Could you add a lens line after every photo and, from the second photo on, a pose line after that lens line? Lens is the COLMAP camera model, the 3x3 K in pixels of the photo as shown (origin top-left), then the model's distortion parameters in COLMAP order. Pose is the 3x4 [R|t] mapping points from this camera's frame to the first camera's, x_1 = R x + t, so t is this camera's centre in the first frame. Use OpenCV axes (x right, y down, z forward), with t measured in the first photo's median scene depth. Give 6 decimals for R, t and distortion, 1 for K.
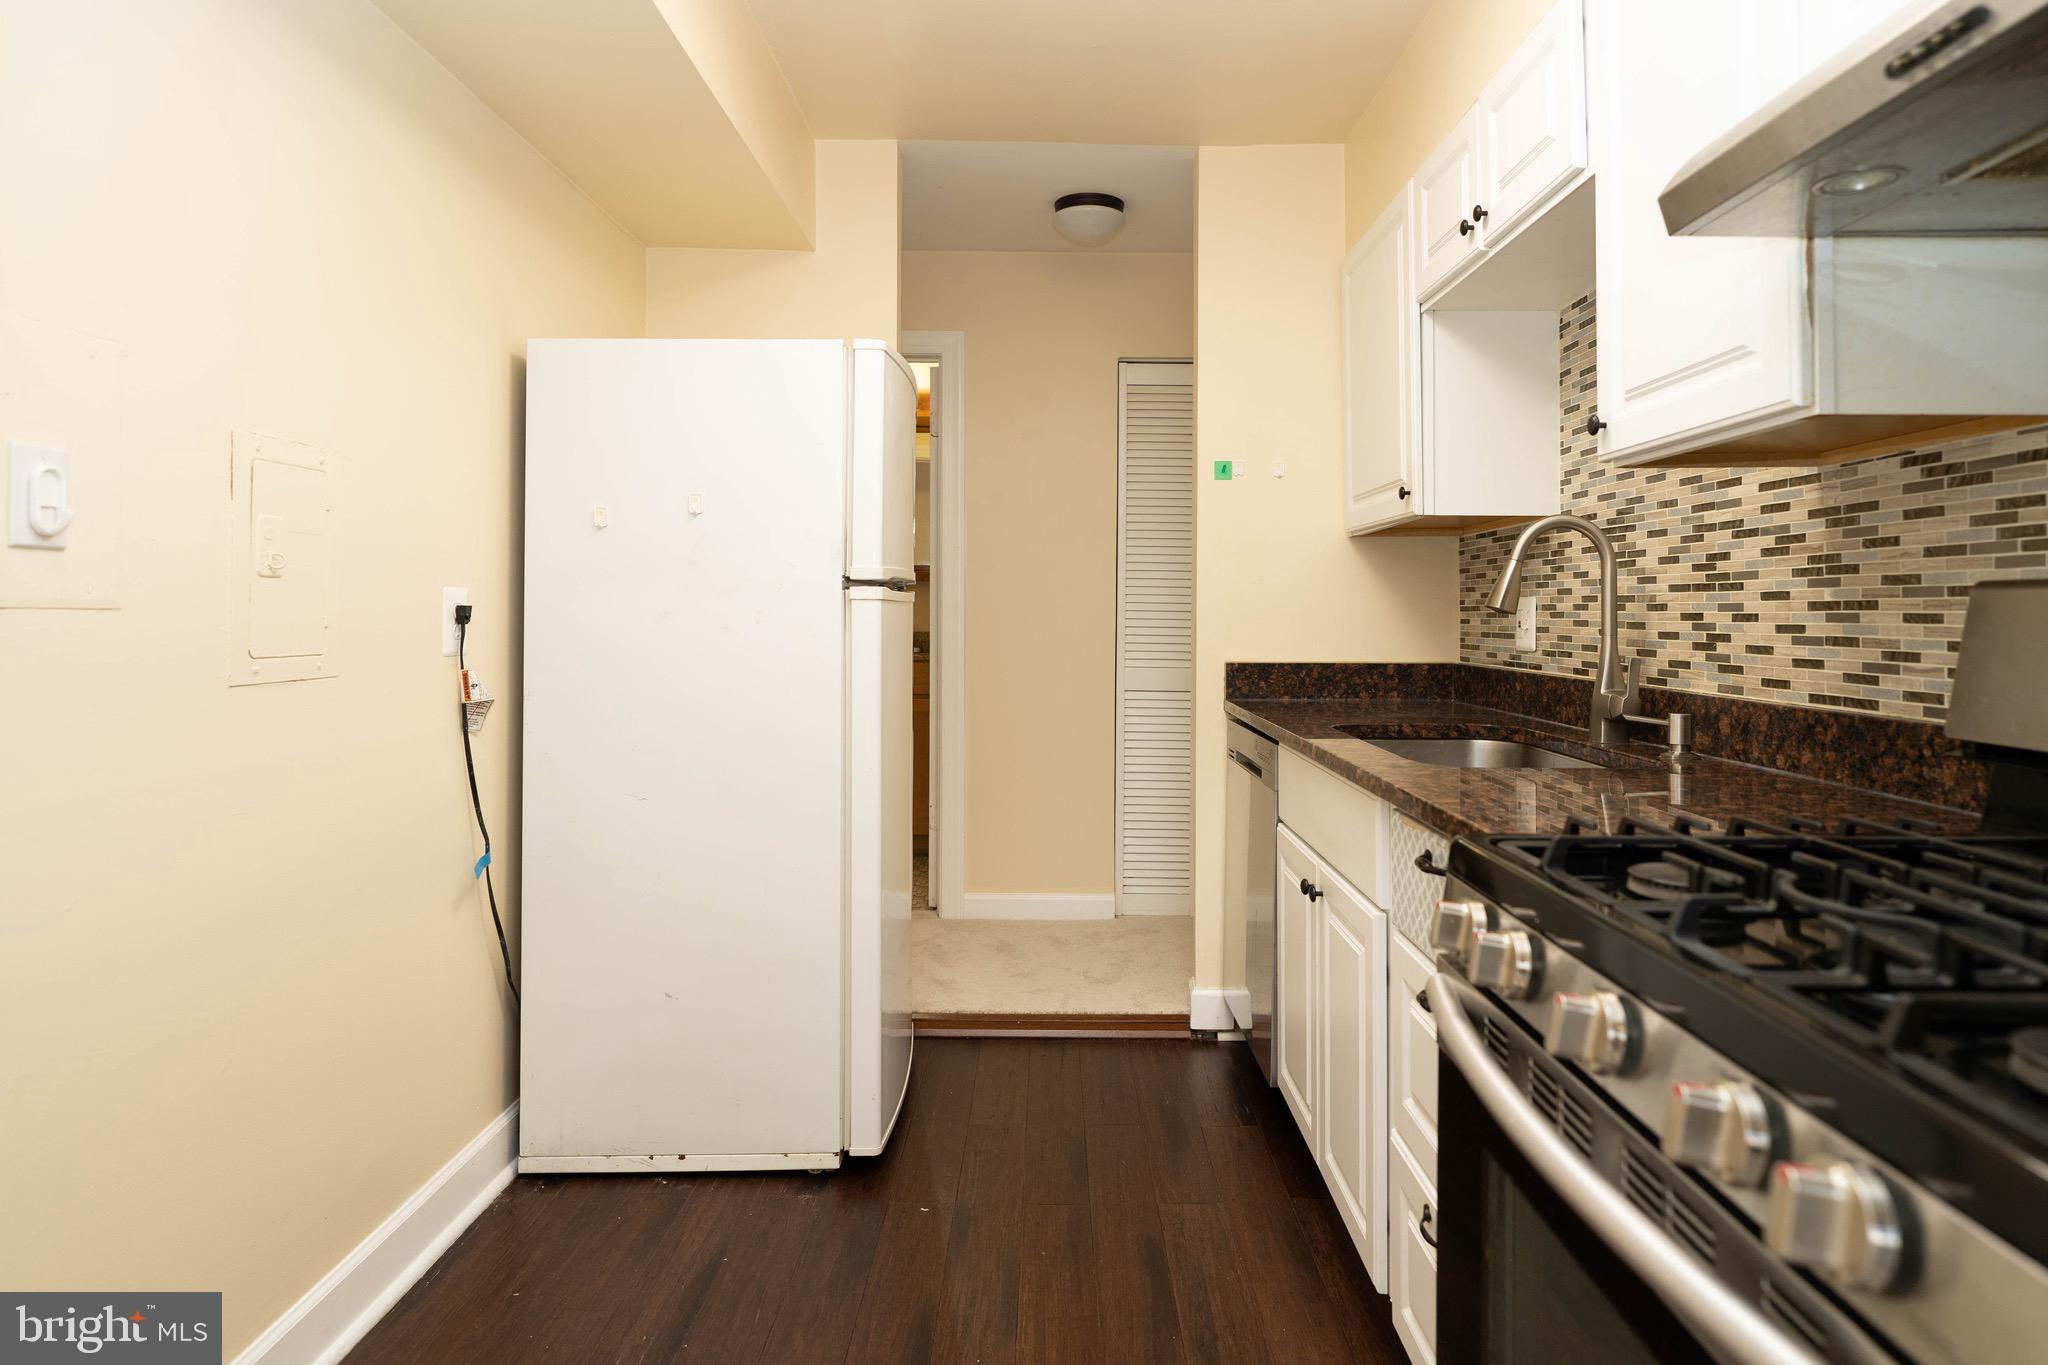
lens RADIAL K [[1191.3, 0, 1045.4], [0, 1191.3, 600.0], [0, 0, 1]] dist [0.002790, 0.000825]
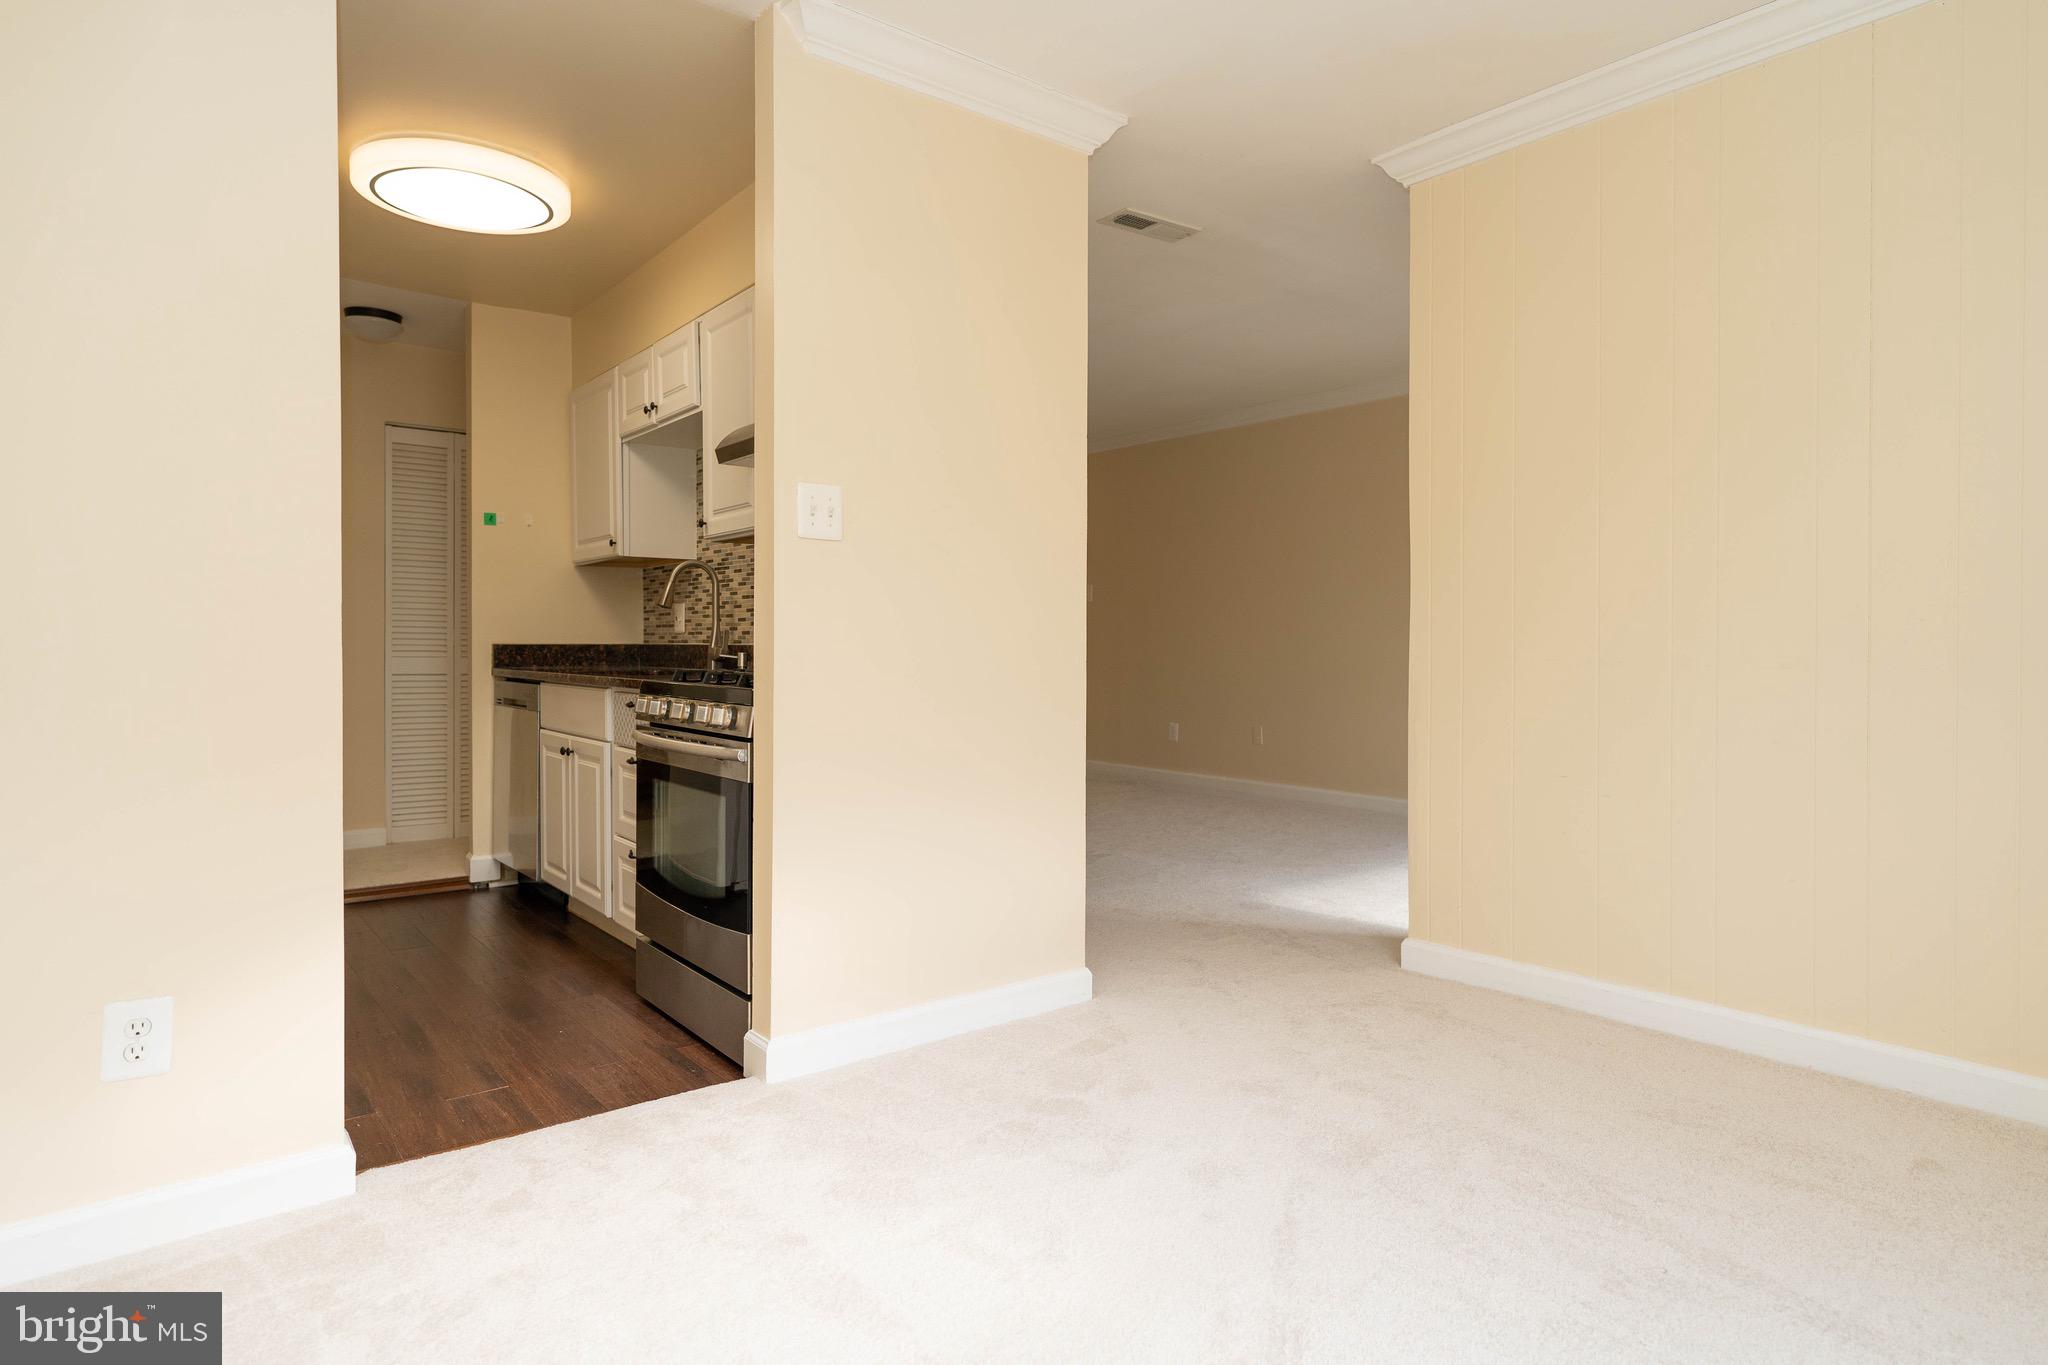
lens RADIAL K [[1168.2, 0, 1059.2], [0, 1168.2, 671.5], [0, 0, 1]] dist [-0.029387, 0.000137]
pose [[0.778690, -0.013456, 0.627265, -0.333953], [-0.008896, 0.999433, 0.032483, 0.049301], [-0.627346, -0.030874, 0.778128, -0.955768]]
